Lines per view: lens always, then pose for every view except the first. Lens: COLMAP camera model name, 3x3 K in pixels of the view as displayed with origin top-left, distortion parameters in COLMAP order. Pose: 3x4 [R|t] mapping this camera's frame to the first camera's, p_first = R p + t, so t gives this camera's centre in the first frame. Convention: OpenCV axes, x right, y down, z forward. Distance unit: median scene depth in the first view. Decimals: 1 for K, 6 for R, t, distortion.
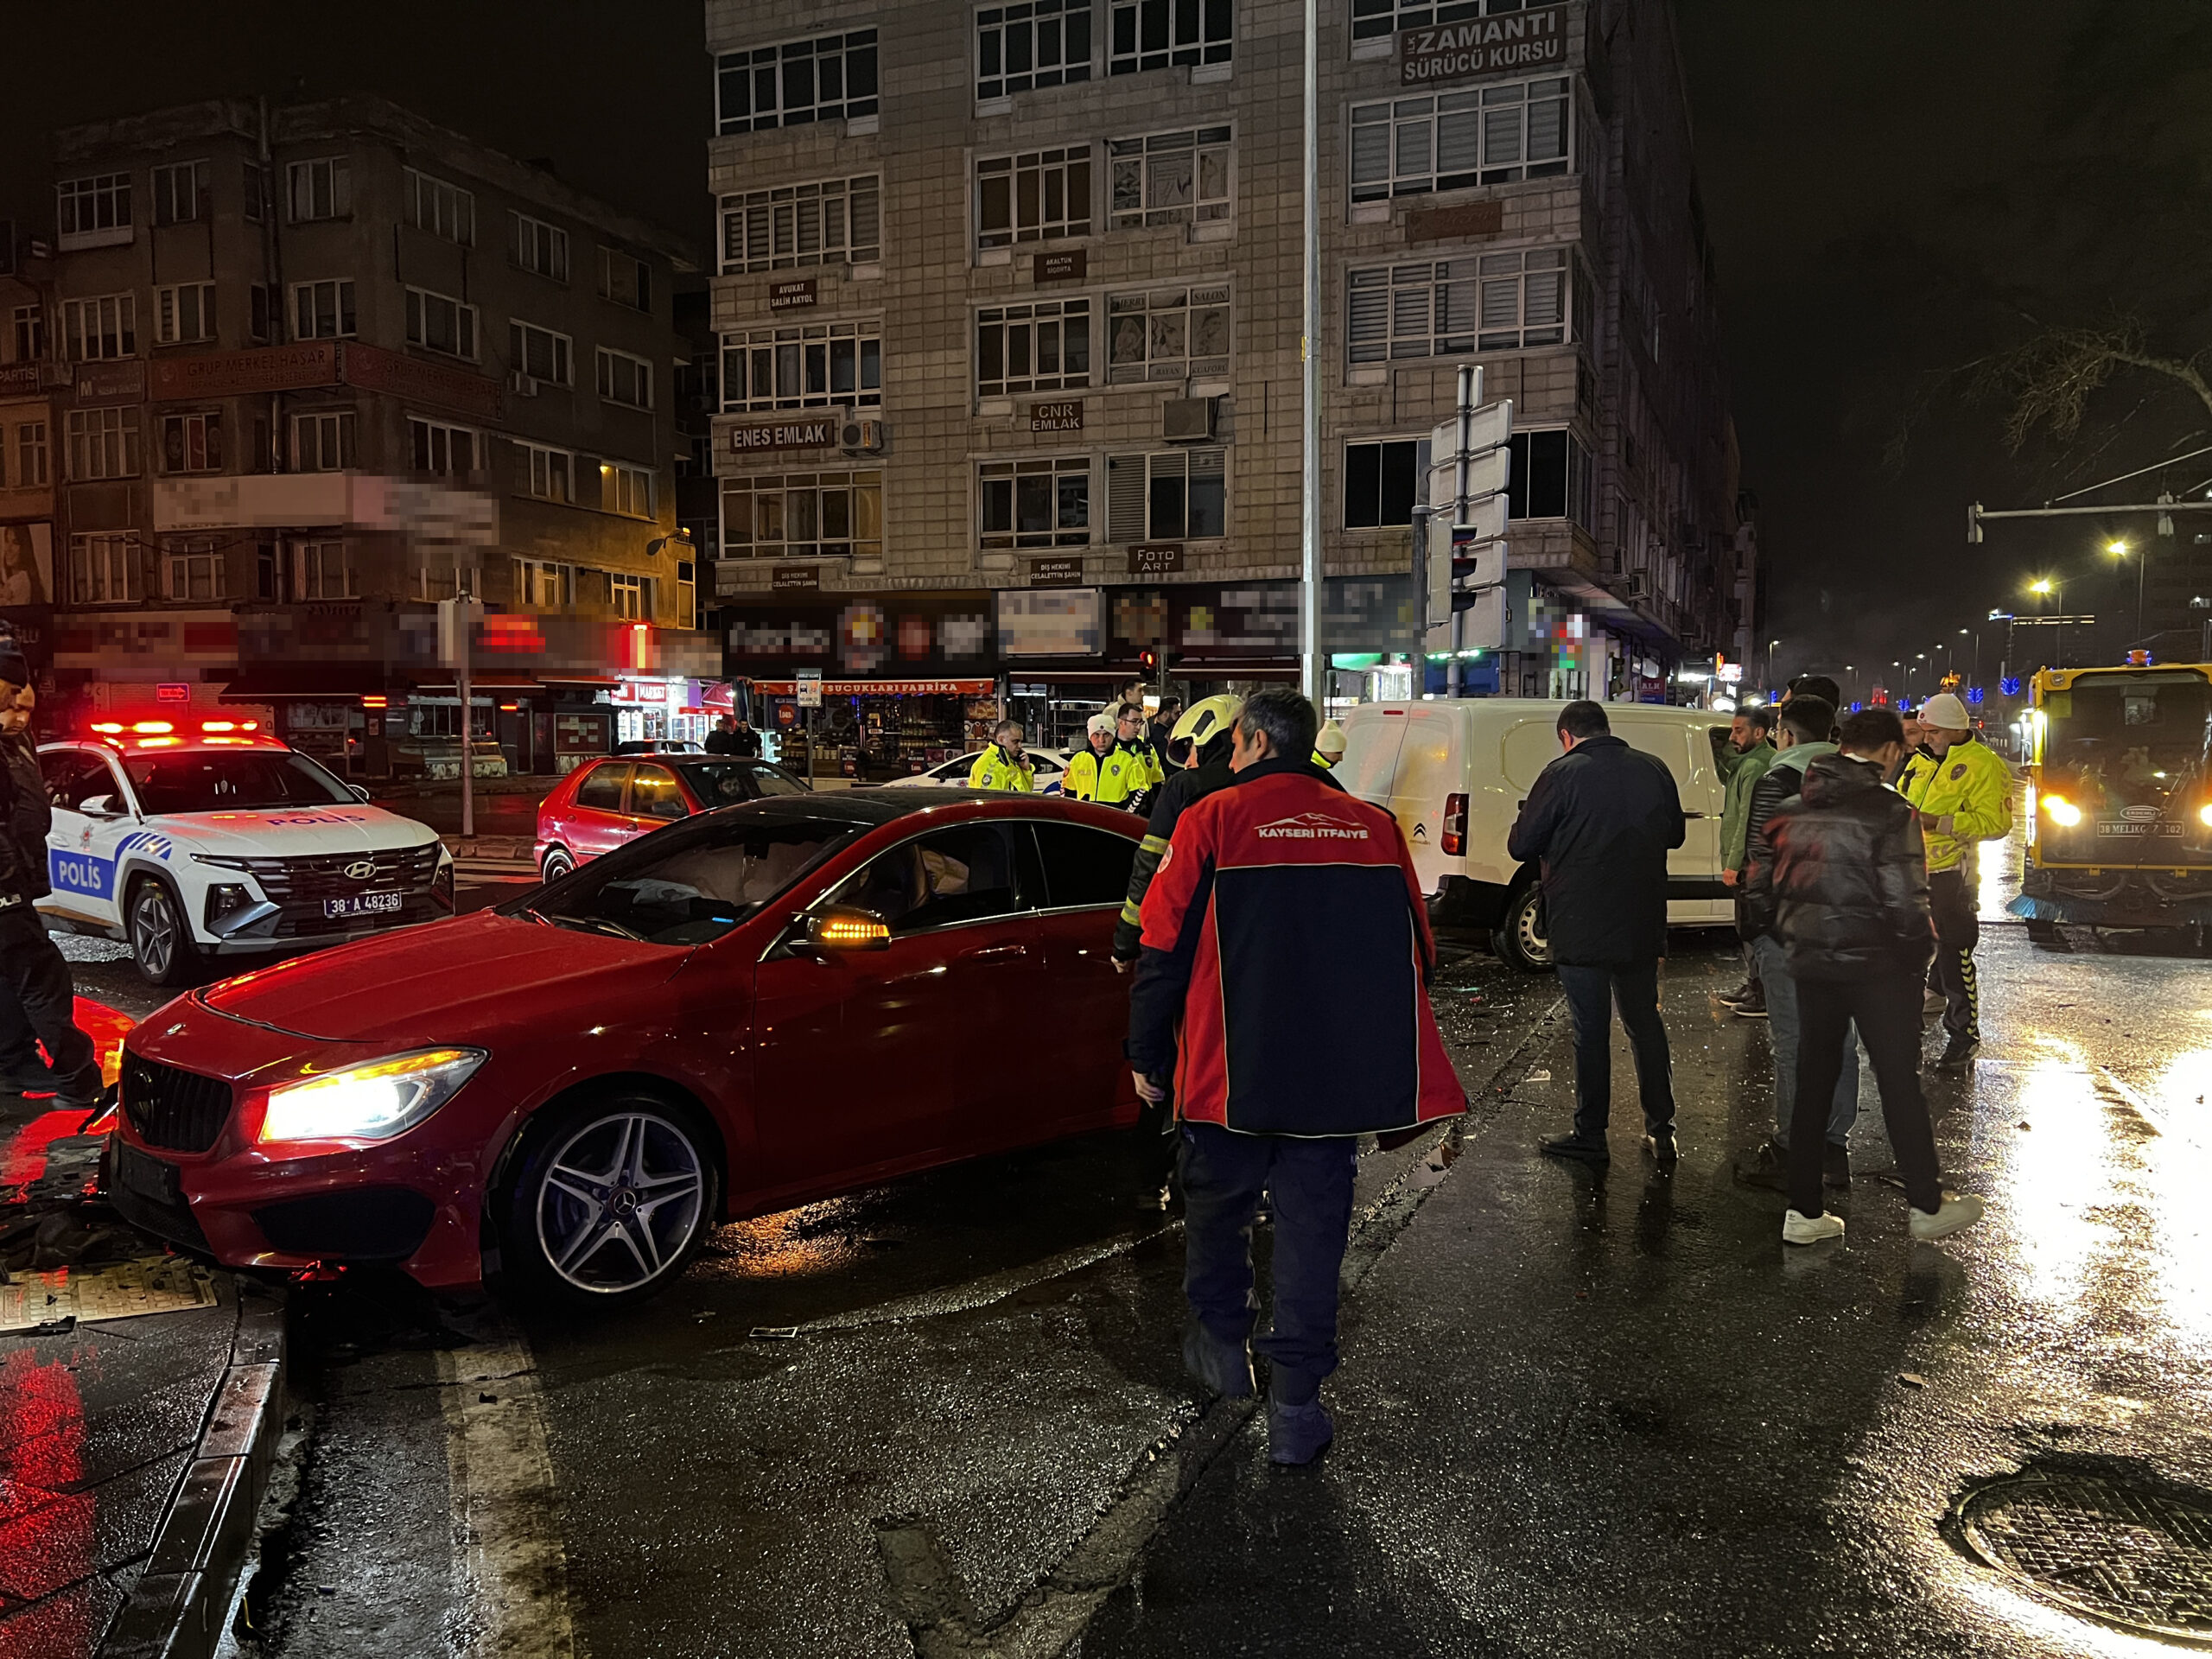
lens RADIAL K [[1648.2, 0, 1126.9], [0, 1648.2, 835.3], [0, 0, 1]] dist [0.072276, -0.087032]
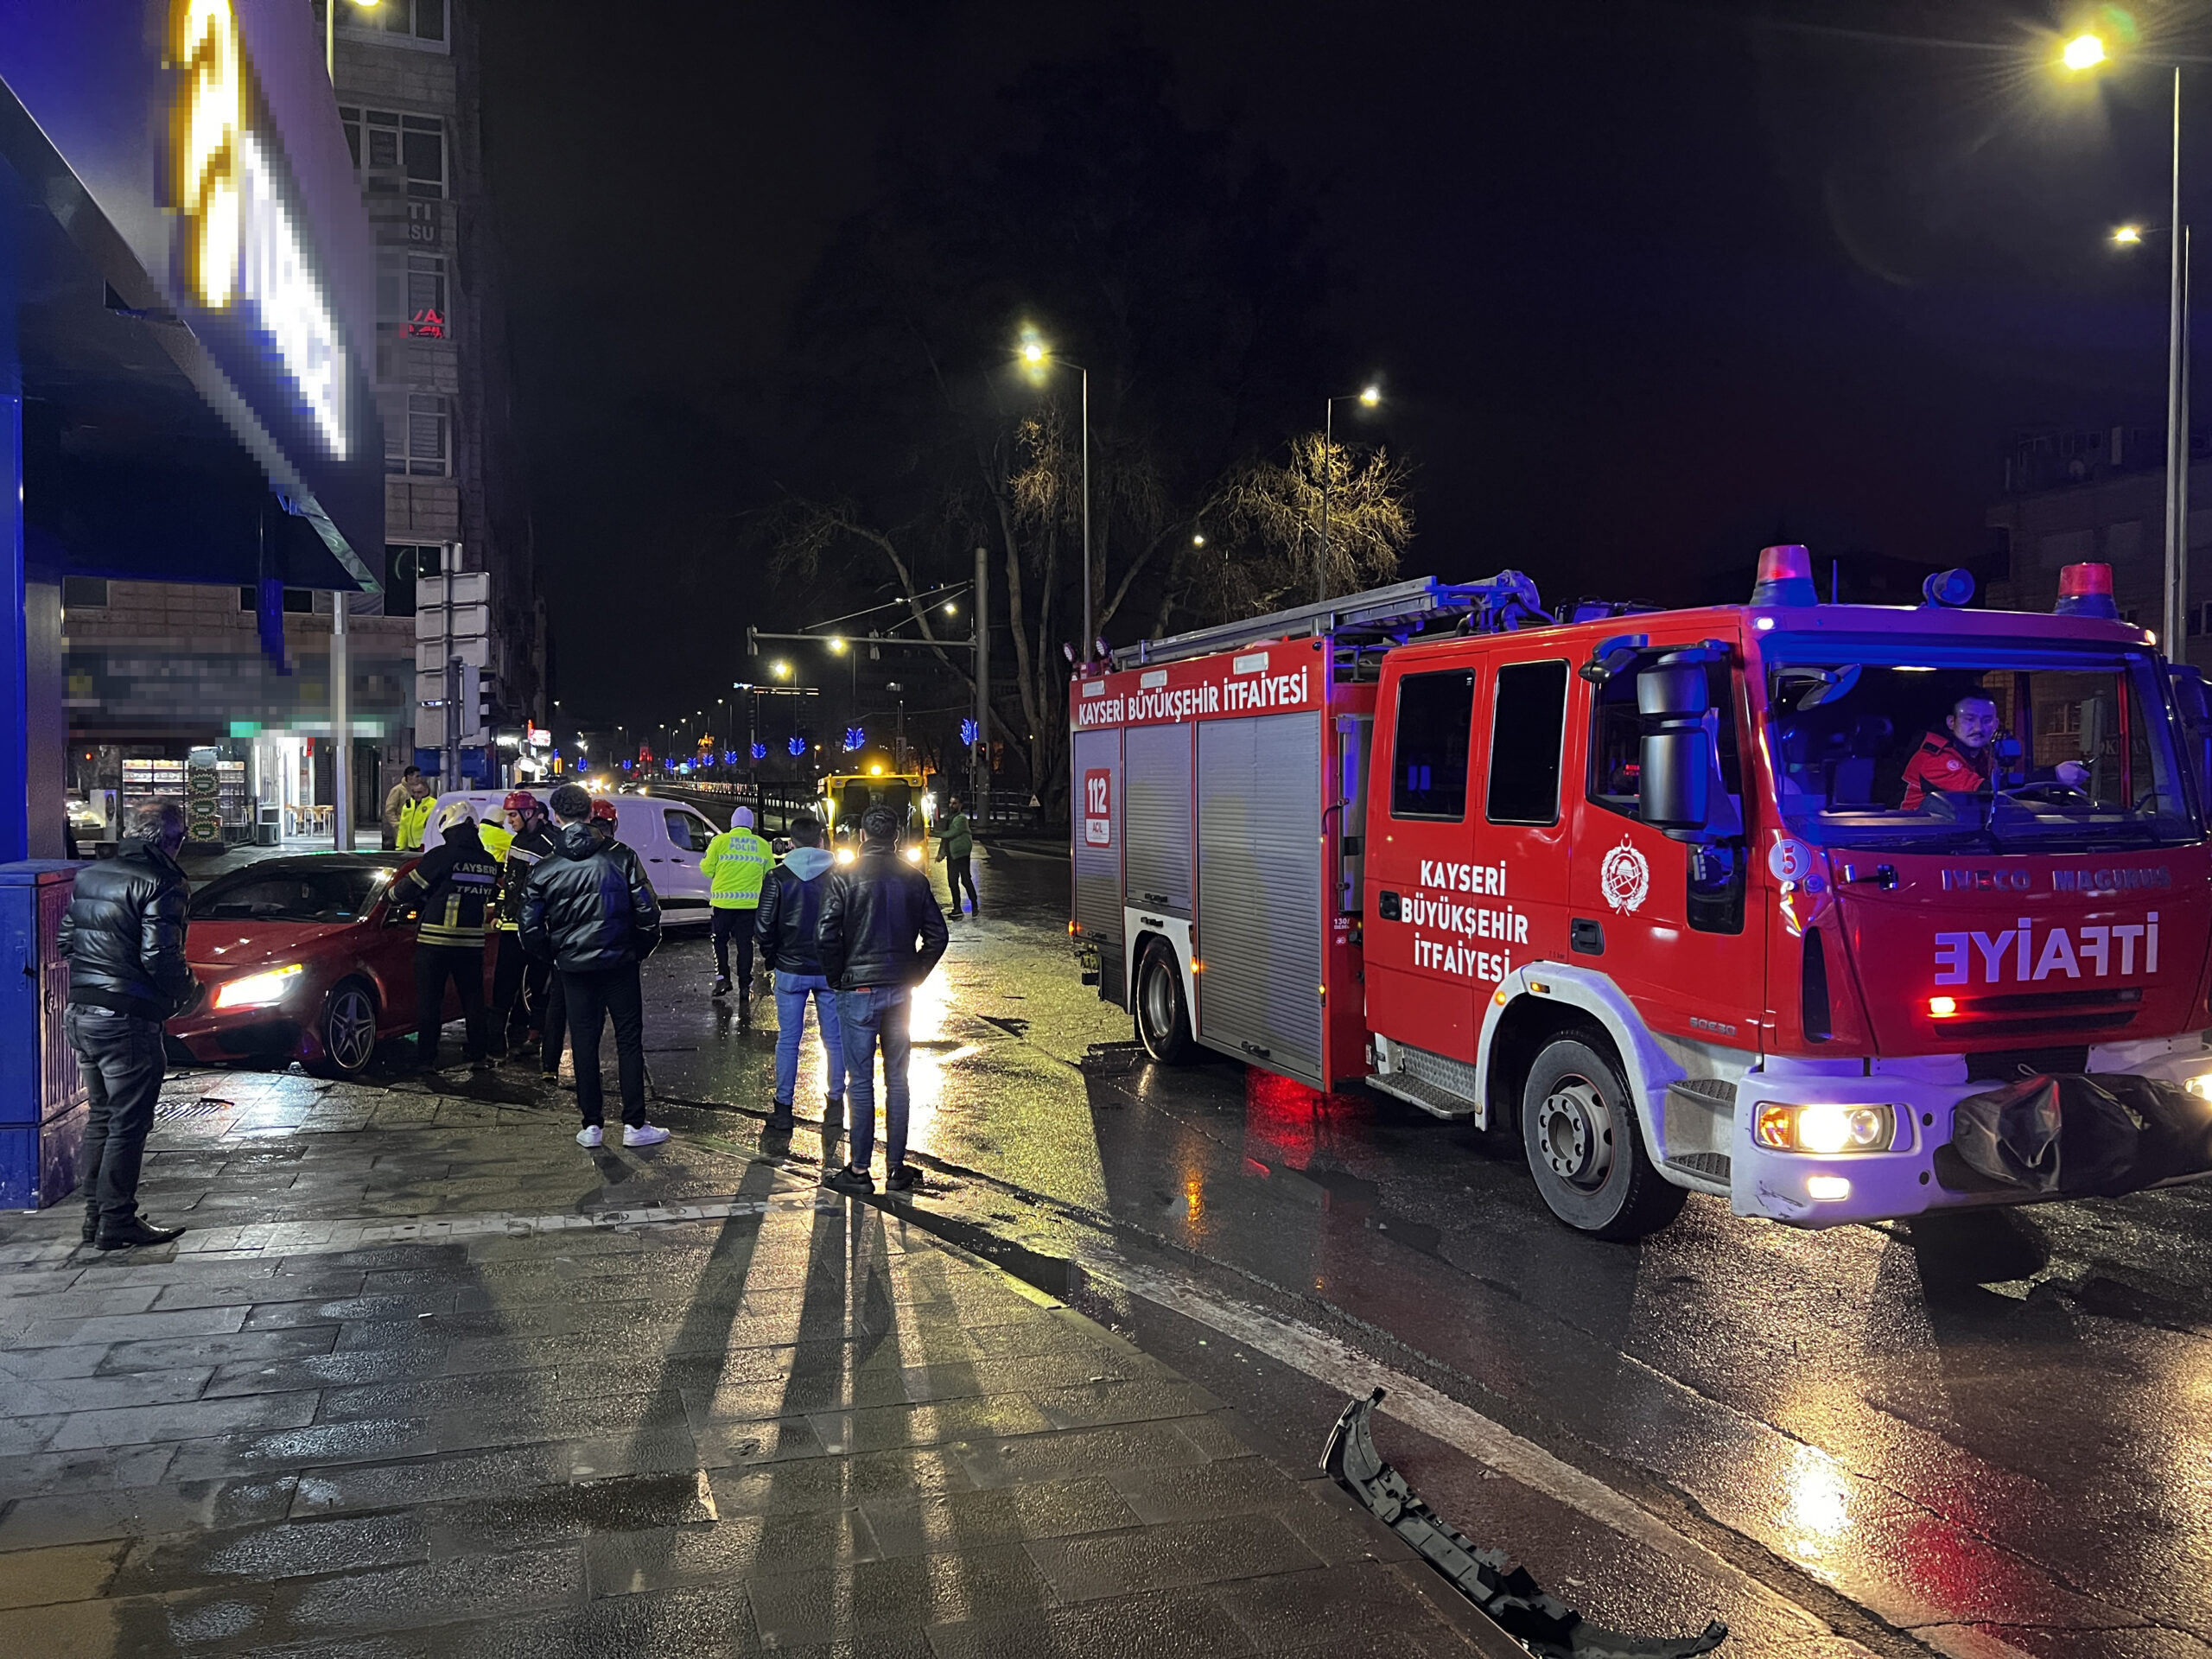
lens RADIAL K [[1649.8, 0, 1112.8], [0, 1649.8, 827.9], [0, 0, 1]] dist [0.072376, -0.088719]
pose [[0.764456, -0.006630, 0.644642, -0.125670], [0.029704, 0.999247, -0.024949, 0.003292], [-0.643991, 0.038221, 0.764077, -0.190759]]
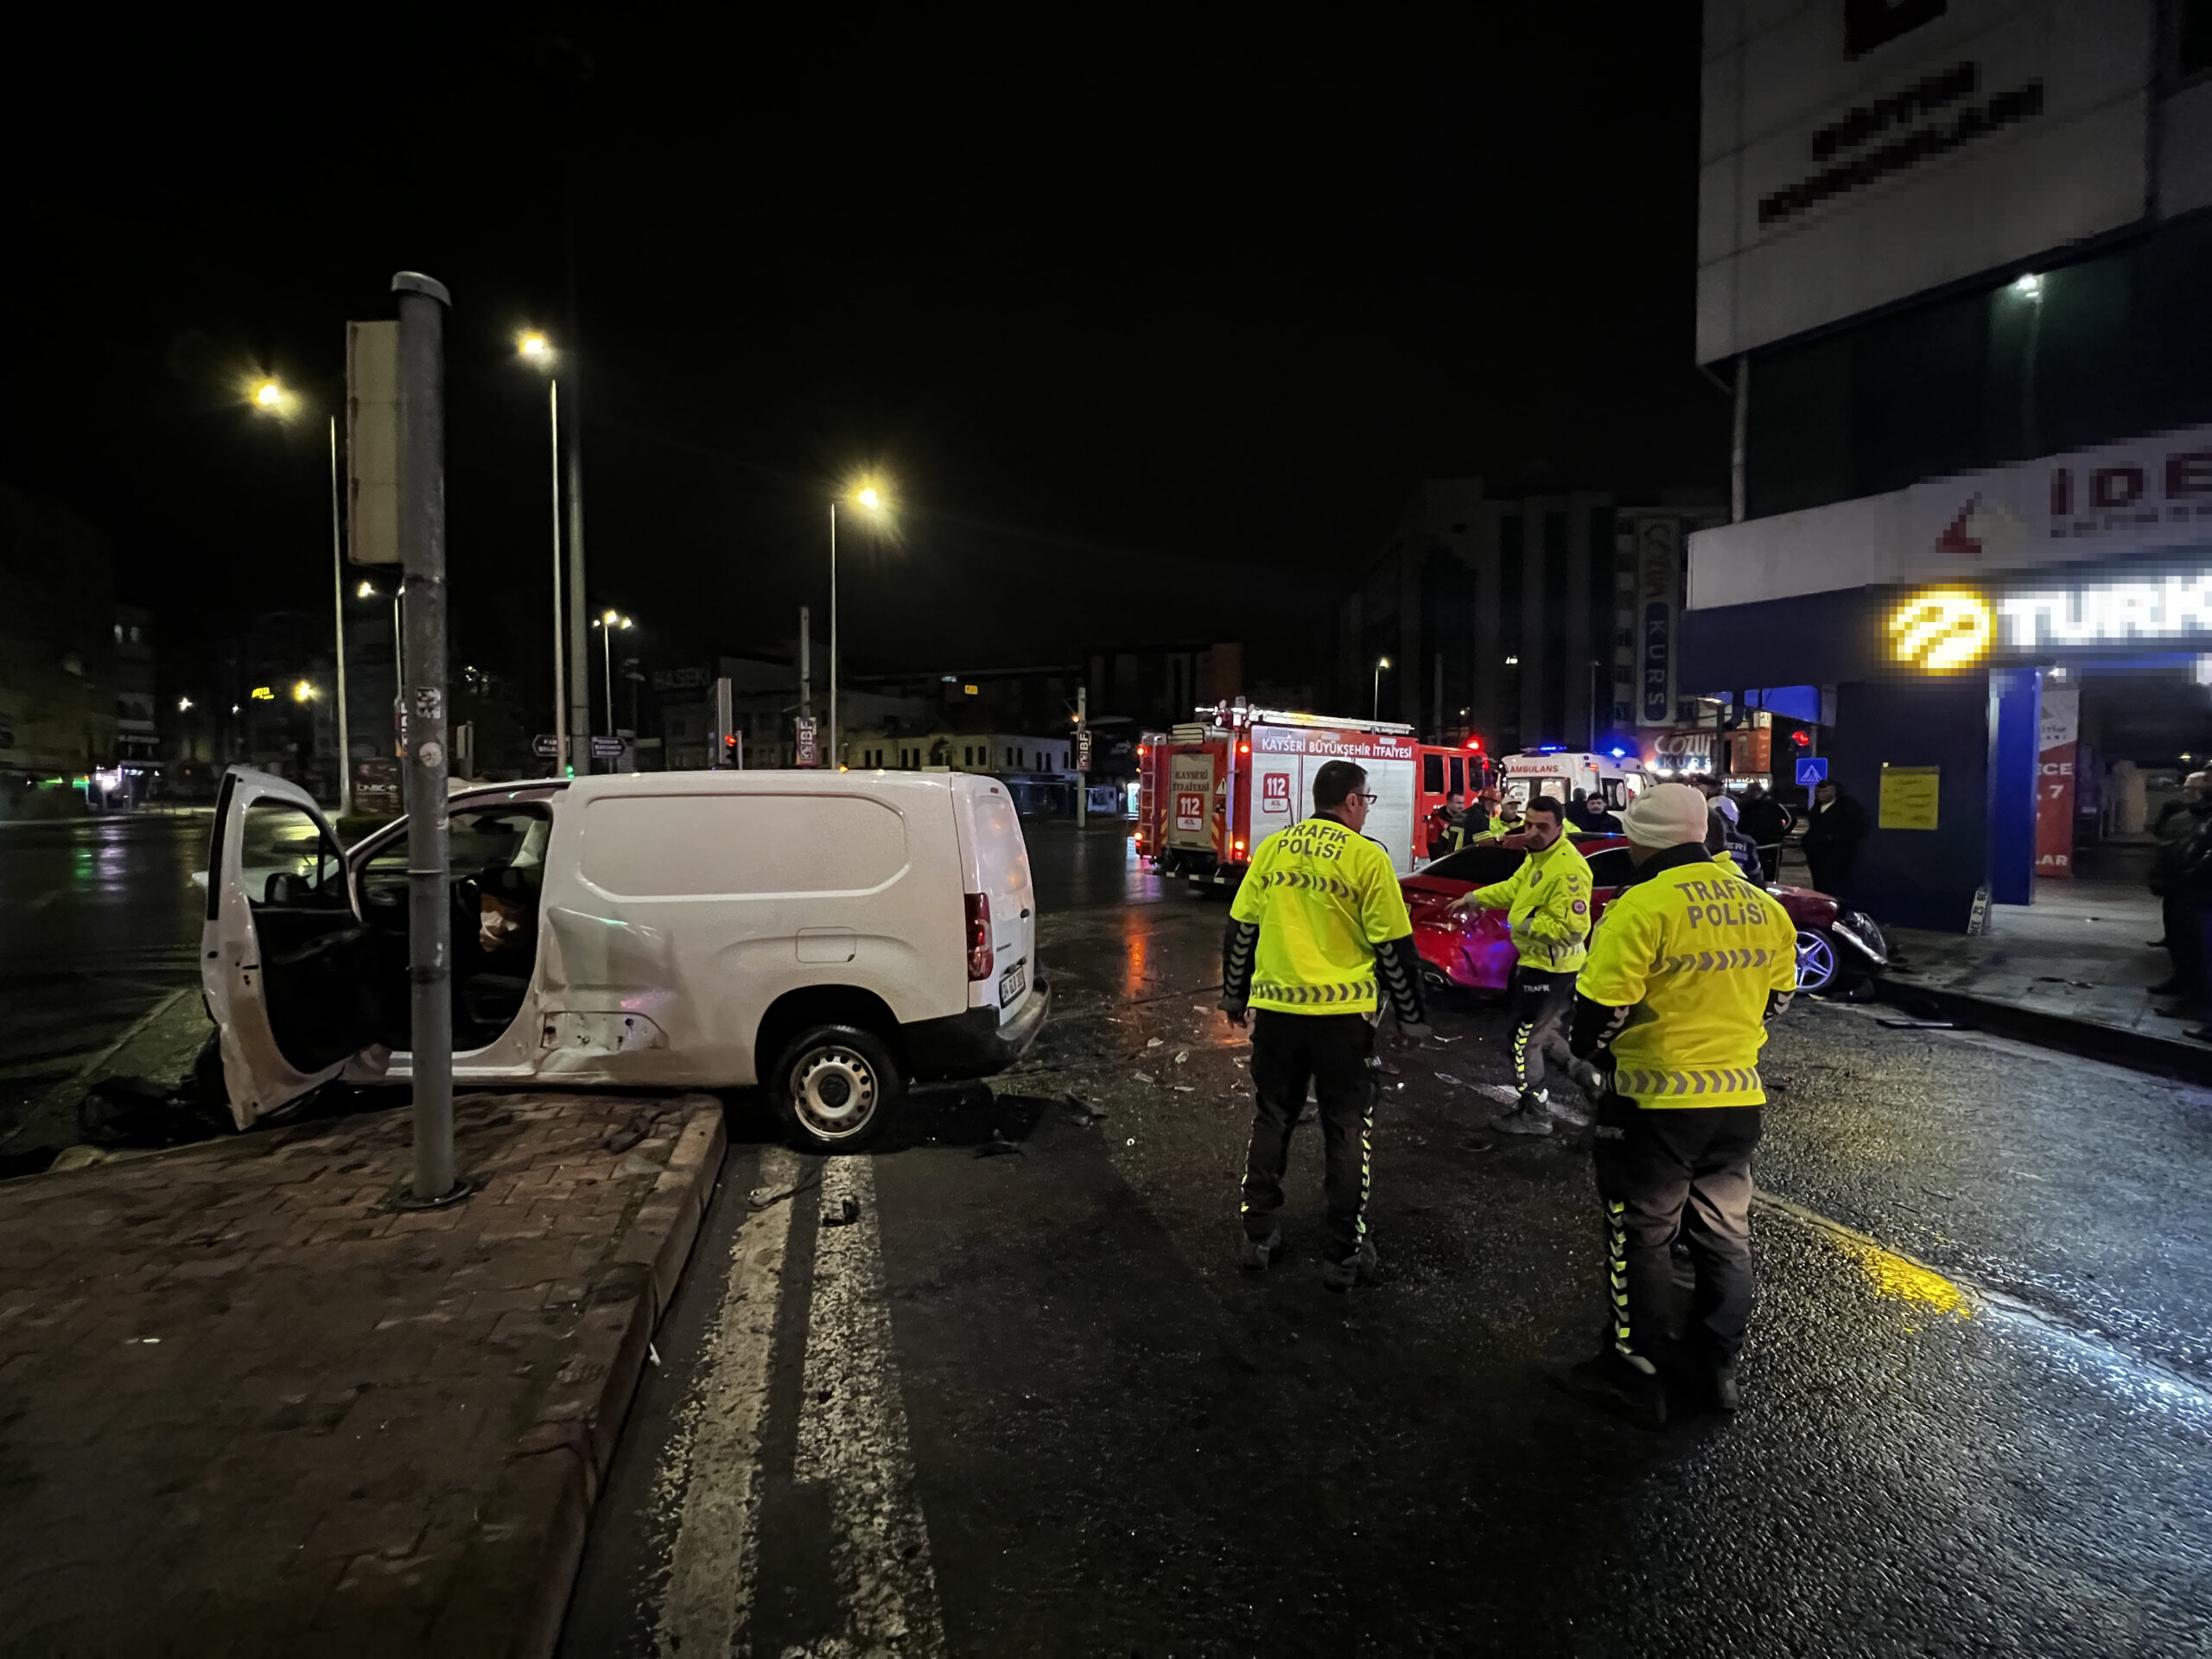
lens RADIAL K [[884.0, 0, 1100.0], [0, 884.0, 831.0], [0, 0, 1]] dist [-0.007666, 0.001047]
pose [[-0.864313, -0.021136, 0.502511, -0.027425], [0.029401, 0.995285, 0.092430, -0.029874], [-0.502095, 0.094663, -0.859616, 0.425457]]
